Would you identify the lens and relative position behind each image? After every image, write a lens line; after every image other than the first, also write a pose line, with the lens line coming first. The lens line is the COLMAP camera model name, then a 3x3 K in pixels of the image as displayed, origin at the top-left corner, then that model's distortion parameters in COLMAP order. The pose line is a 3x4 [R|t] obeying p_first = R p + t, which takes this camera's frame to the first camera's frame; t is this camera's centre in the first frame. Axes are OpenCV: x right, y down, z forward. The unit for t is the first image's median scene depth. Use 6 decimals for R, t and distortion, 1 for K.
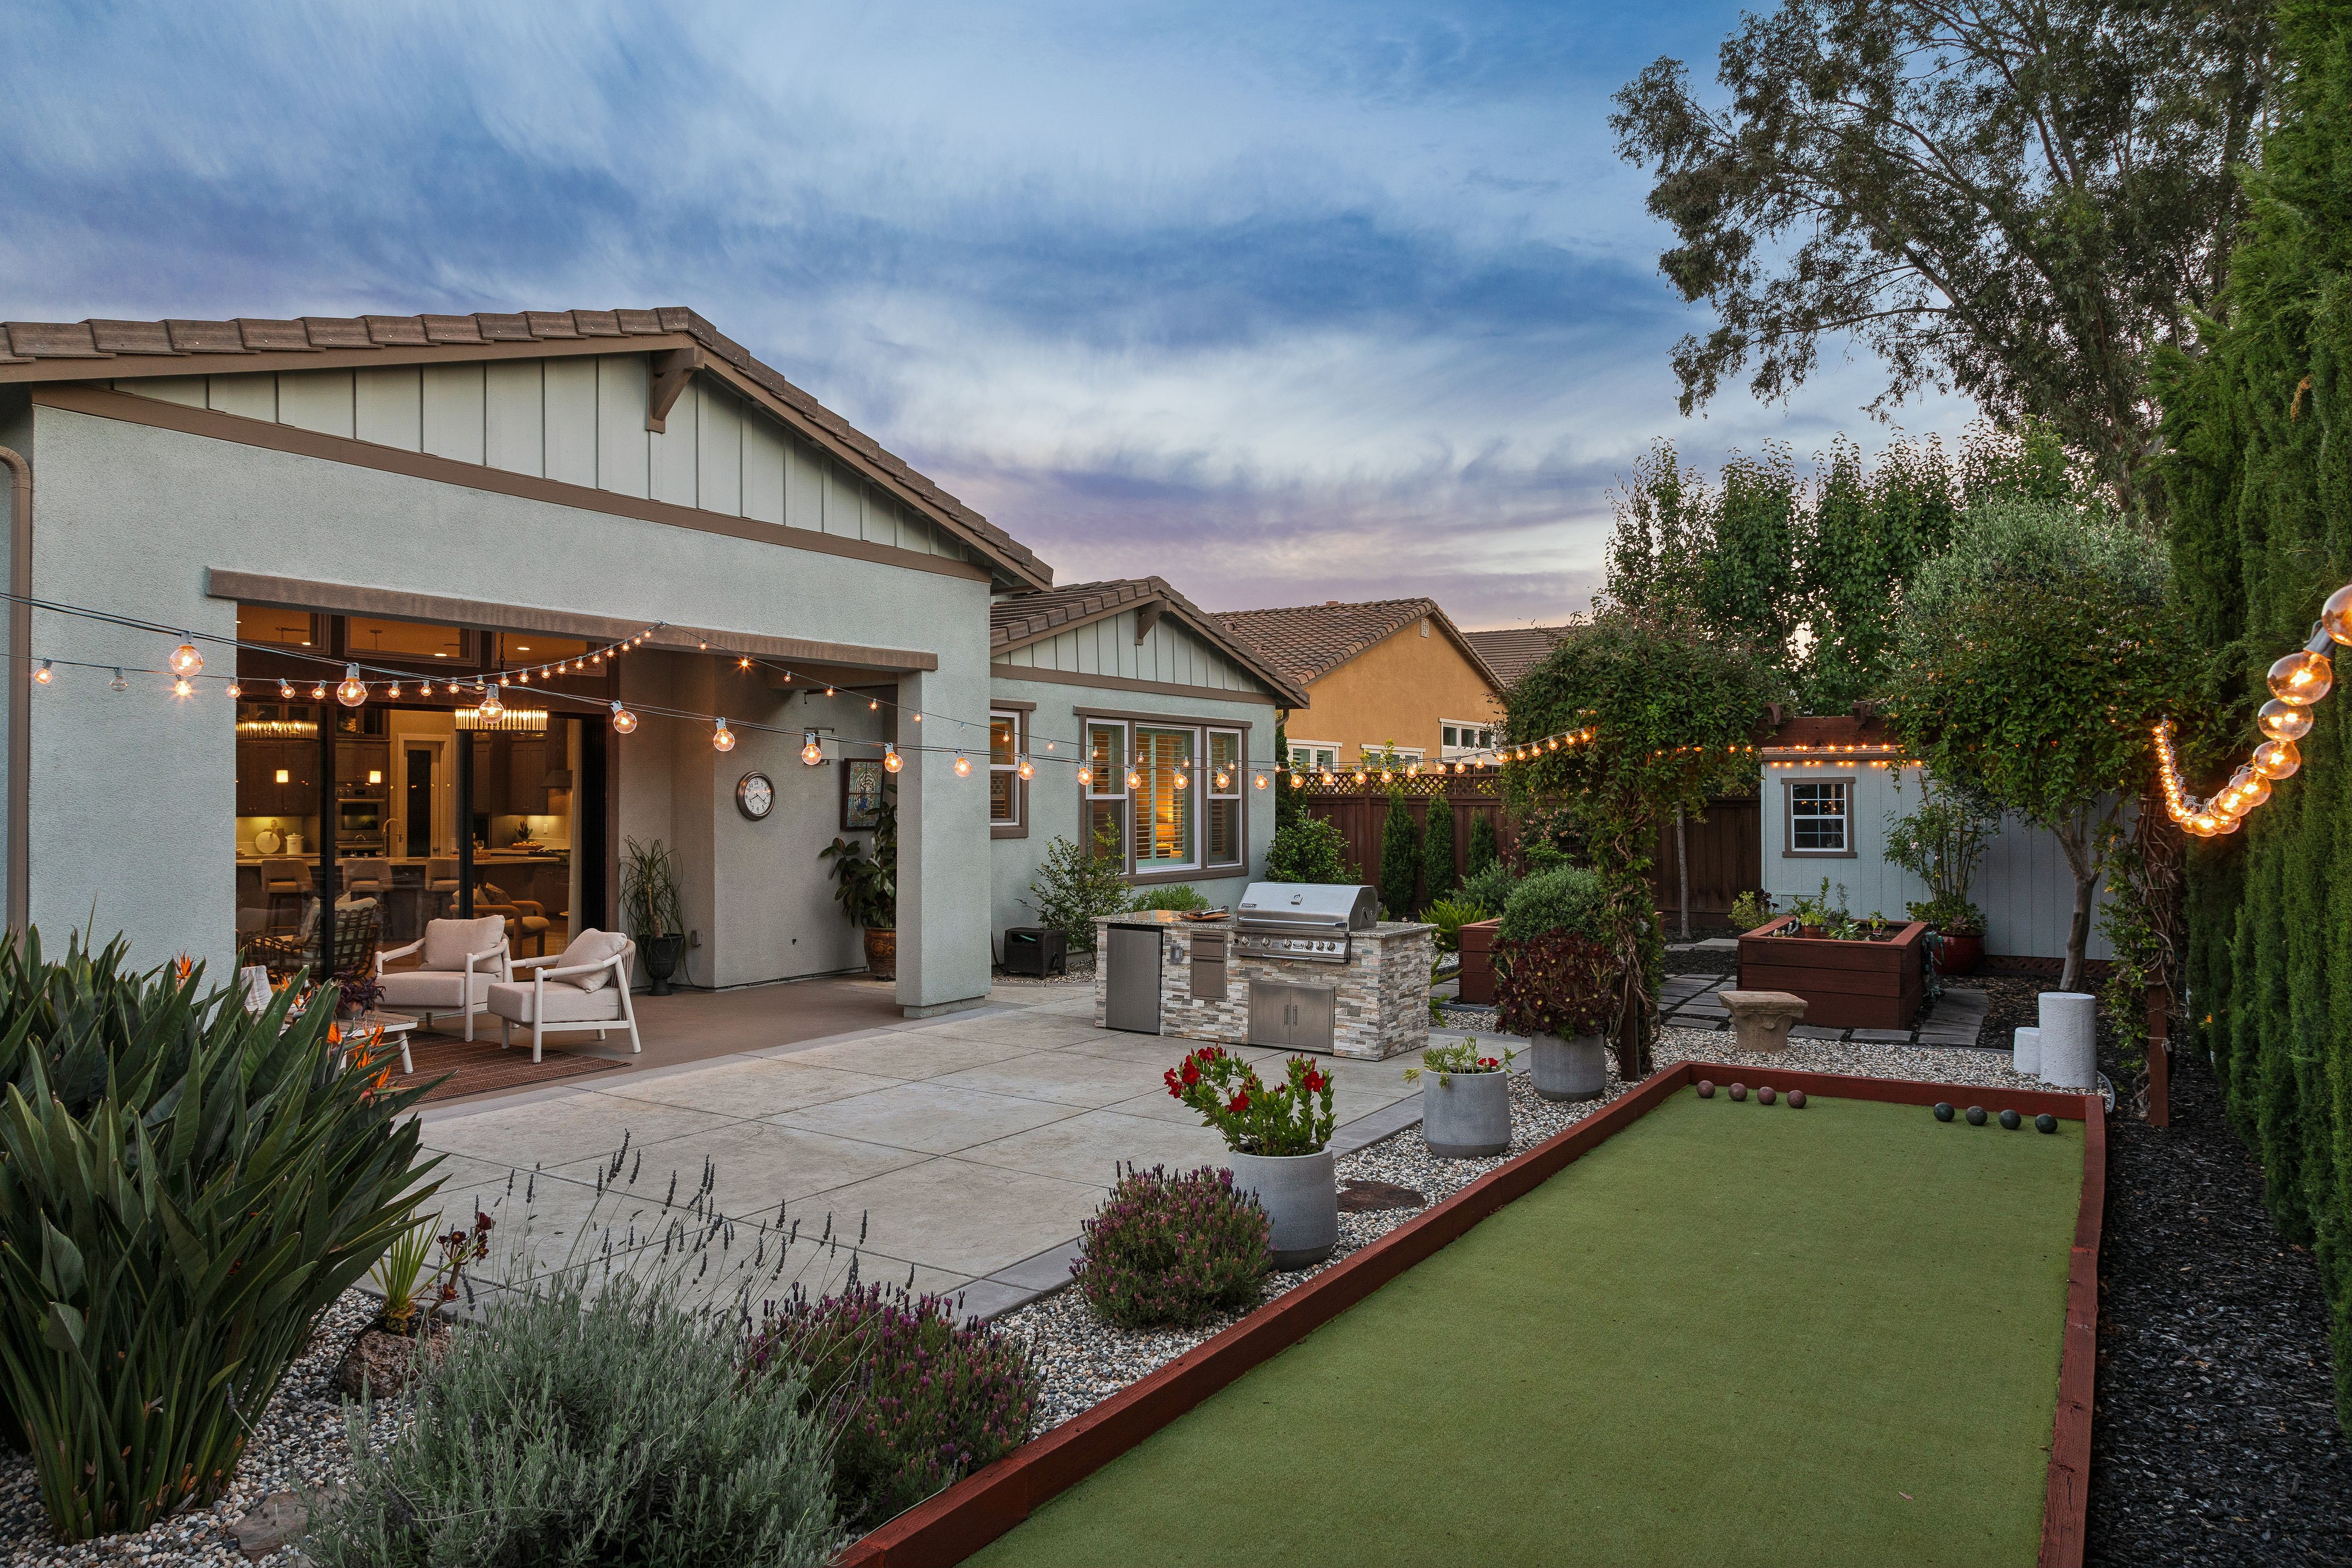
lens RADIAL K [[1546.1, 0, 1176.0], [0, 1546.1, 784.0], [0, 0, 1]] dist [0.008677, 0.000716]
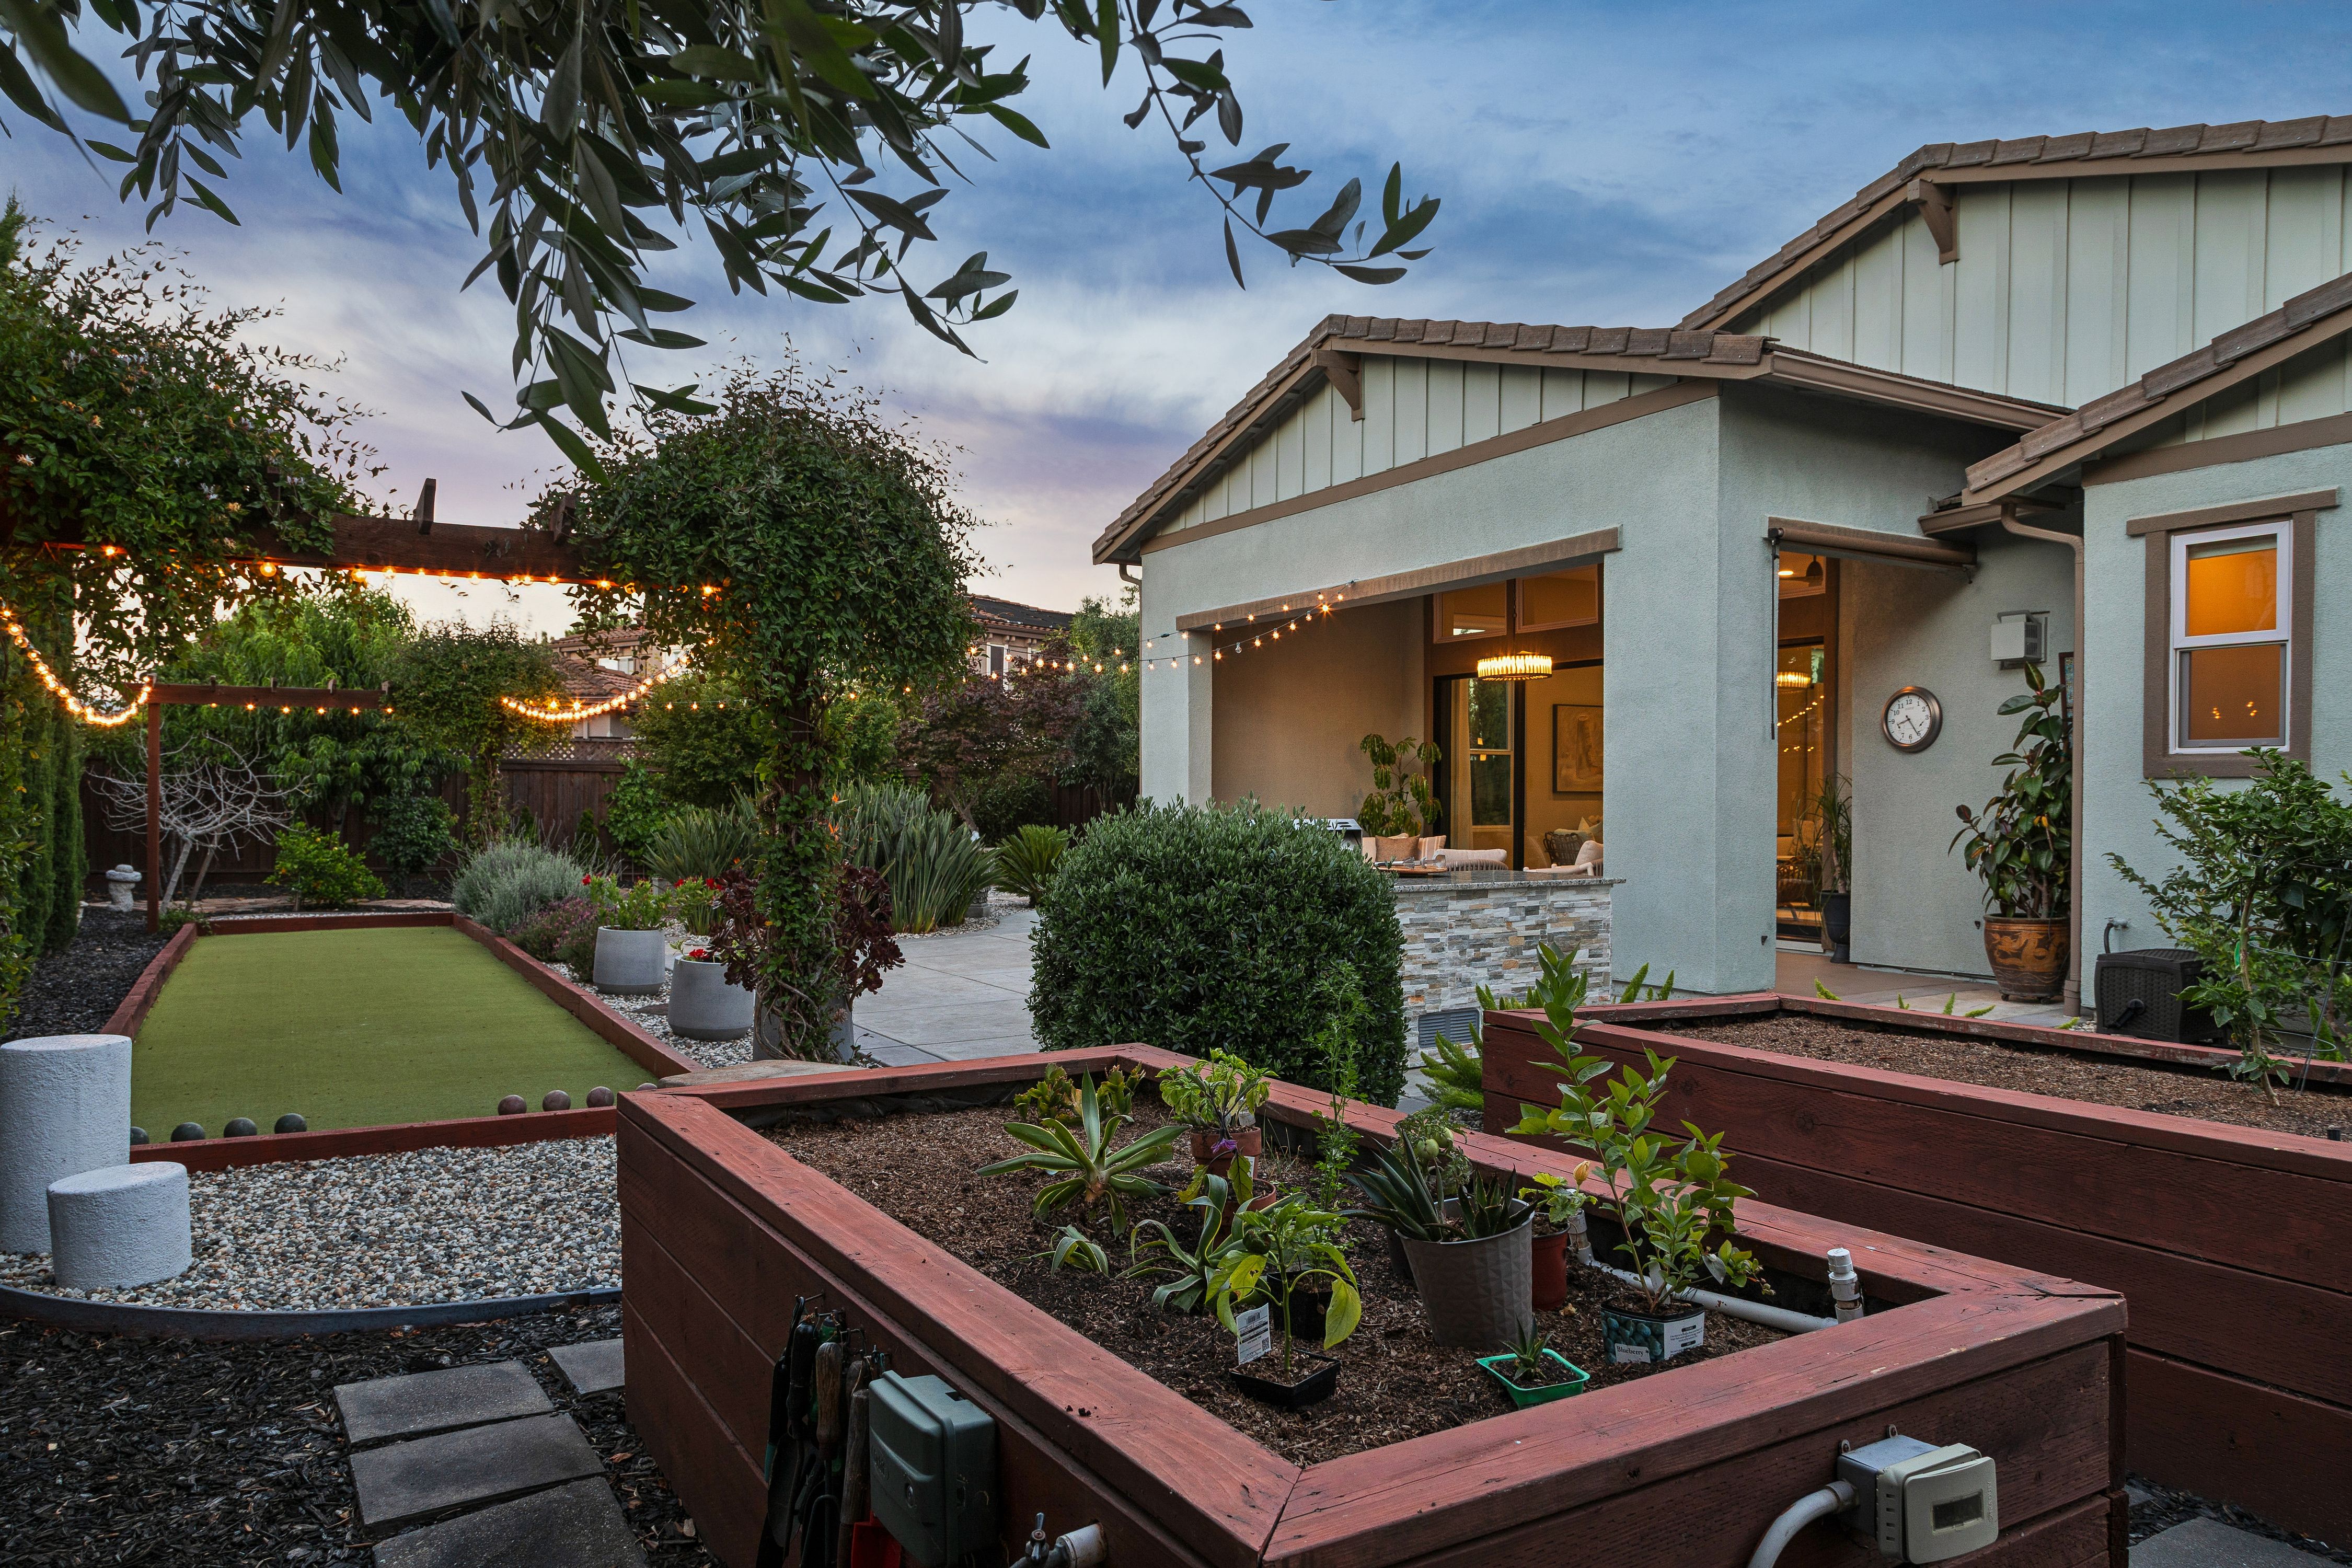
lens RADIAL K [[1546.1, 0, 1176.0], [0, 1546.1, 784.0], [0, 0, 1]] dist [0.008677, 0.000716]
pose [[-0.473027, -0.009713, -0.880994, 0.677597], [0.002405, 0.999921, -0.012315, 0.057386], [0.881045, -0.007944, -0.472967, 1.258983]]
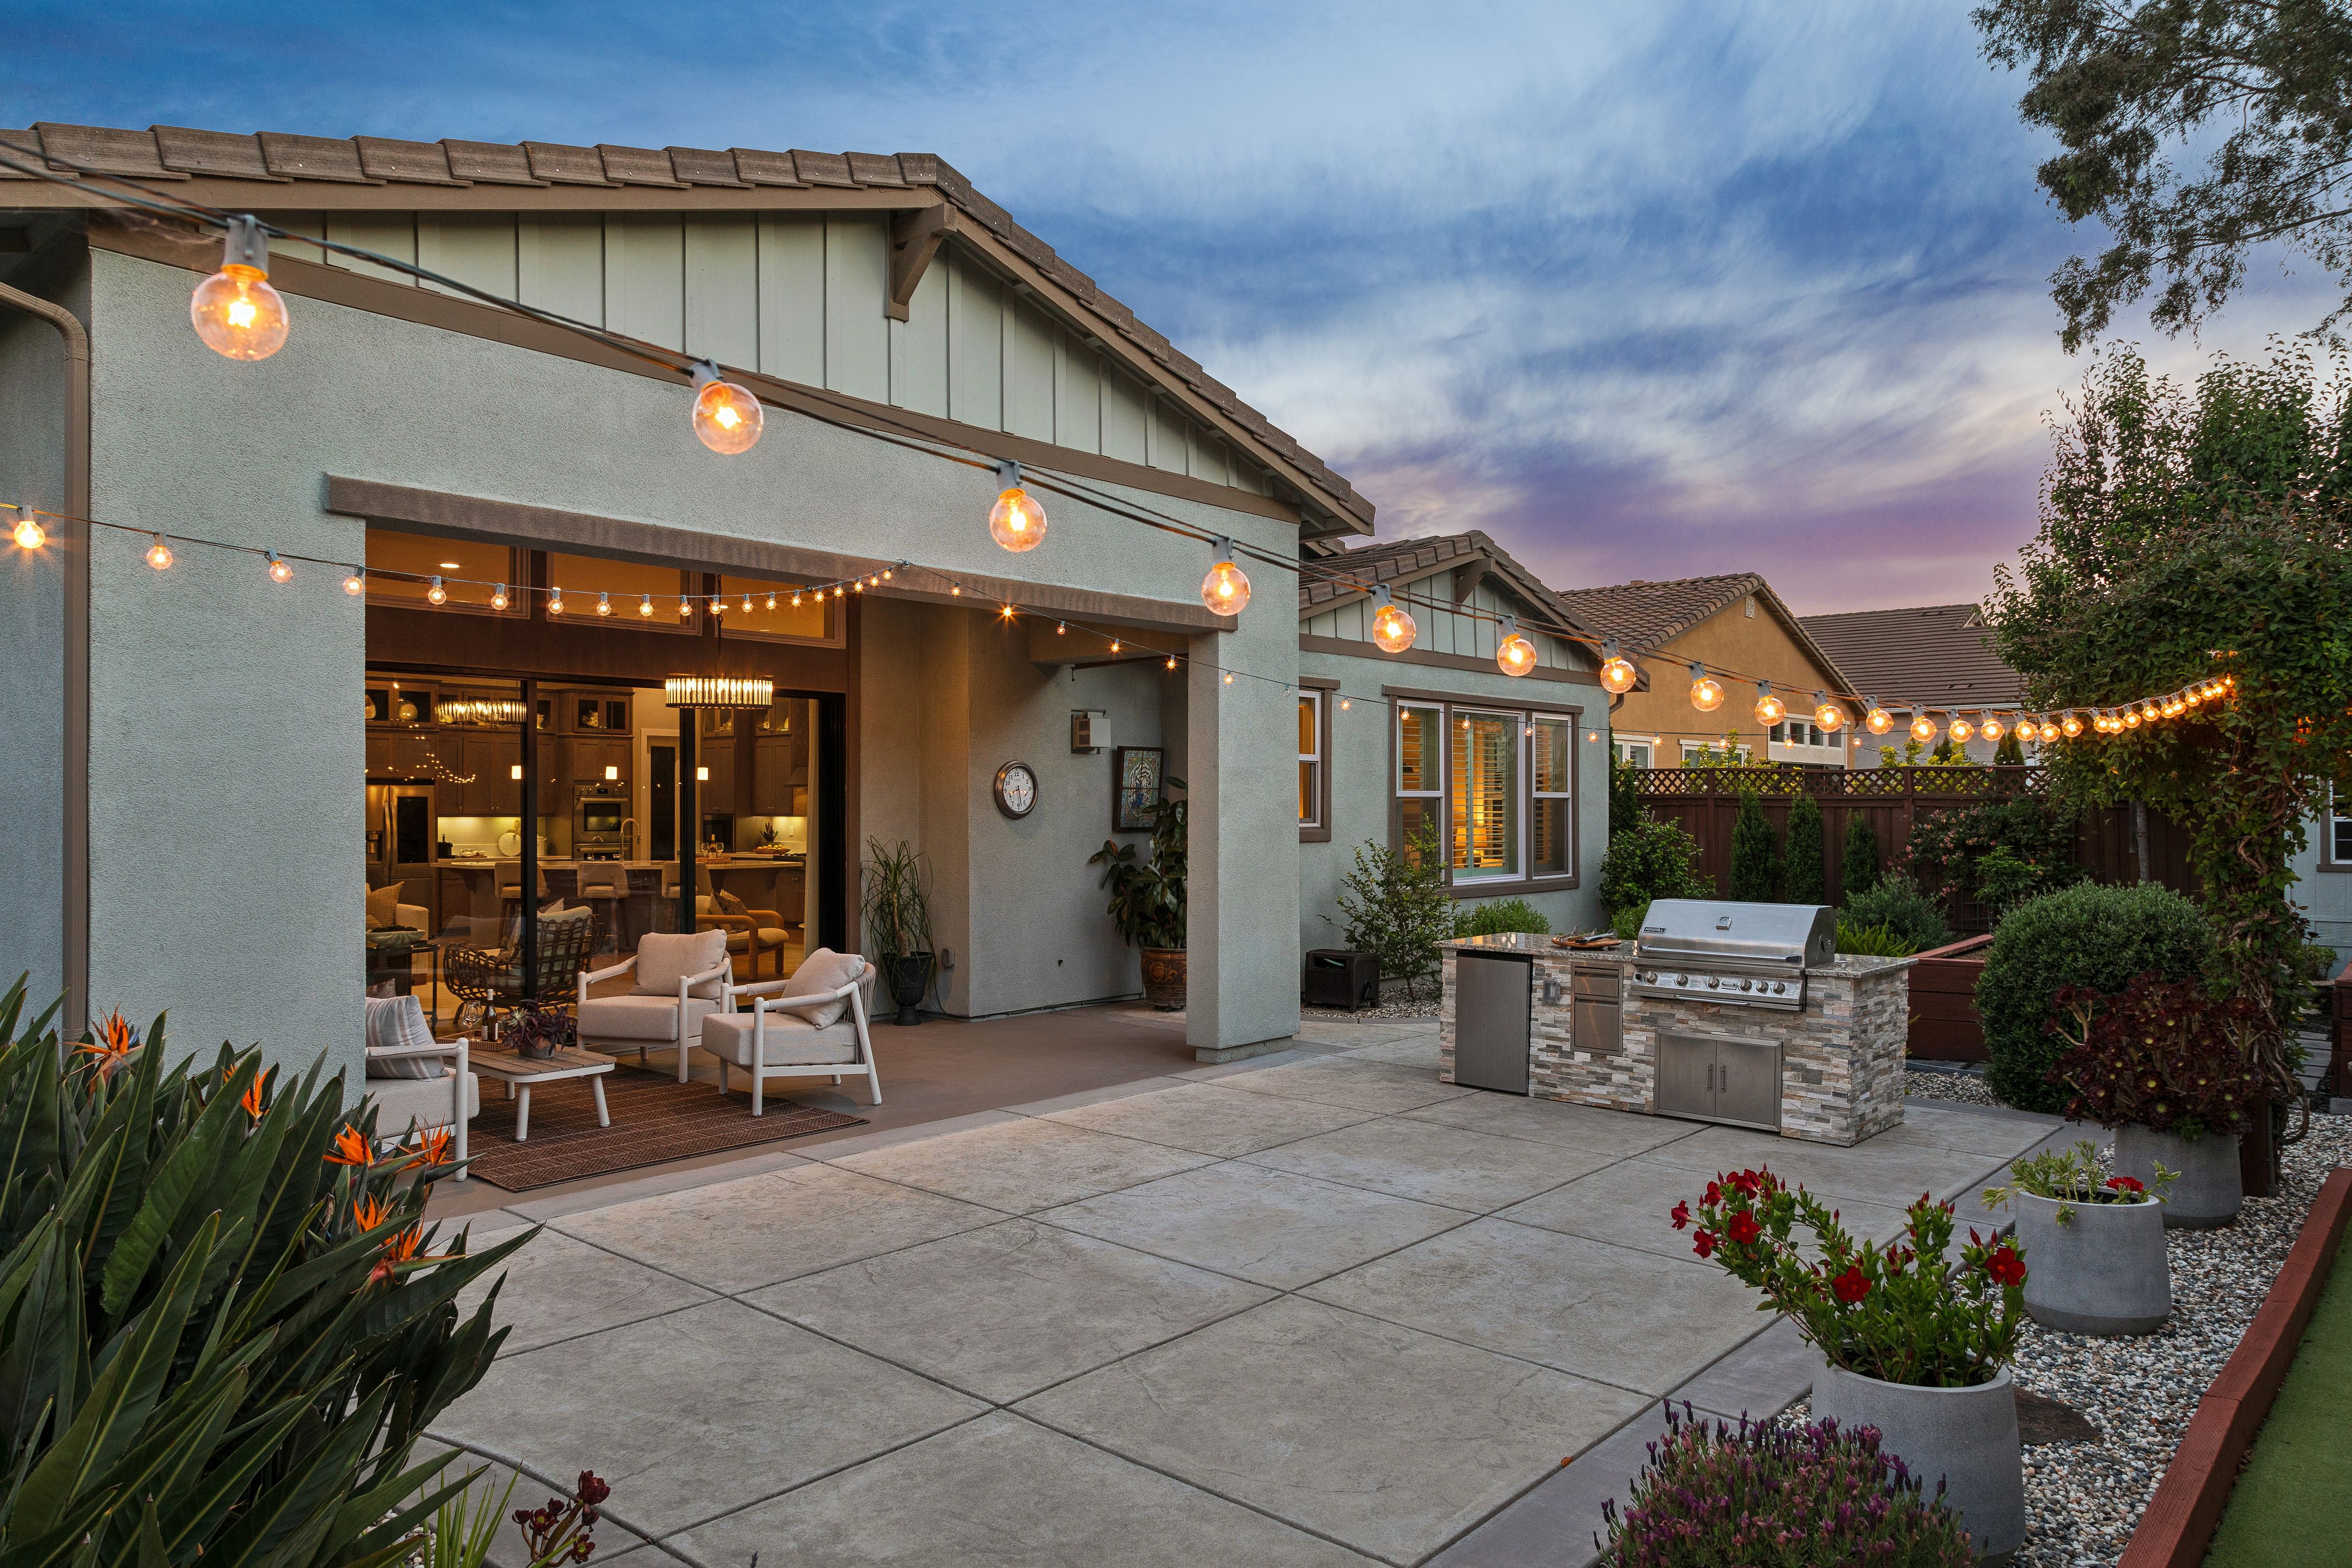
lens RADIAL K [[1563.7, 0, 1174.6], [0, 1563.7, 806.4], [0, 0, 1]] dist [0.008263, 0.001001]
pose [[0.987601, 0.000740, -0.156981, -0.063091], [0.000629, 0.999962, 0.008674, 0.011240], [0.156981, -0.008665, 0.987564, 0.206127]]
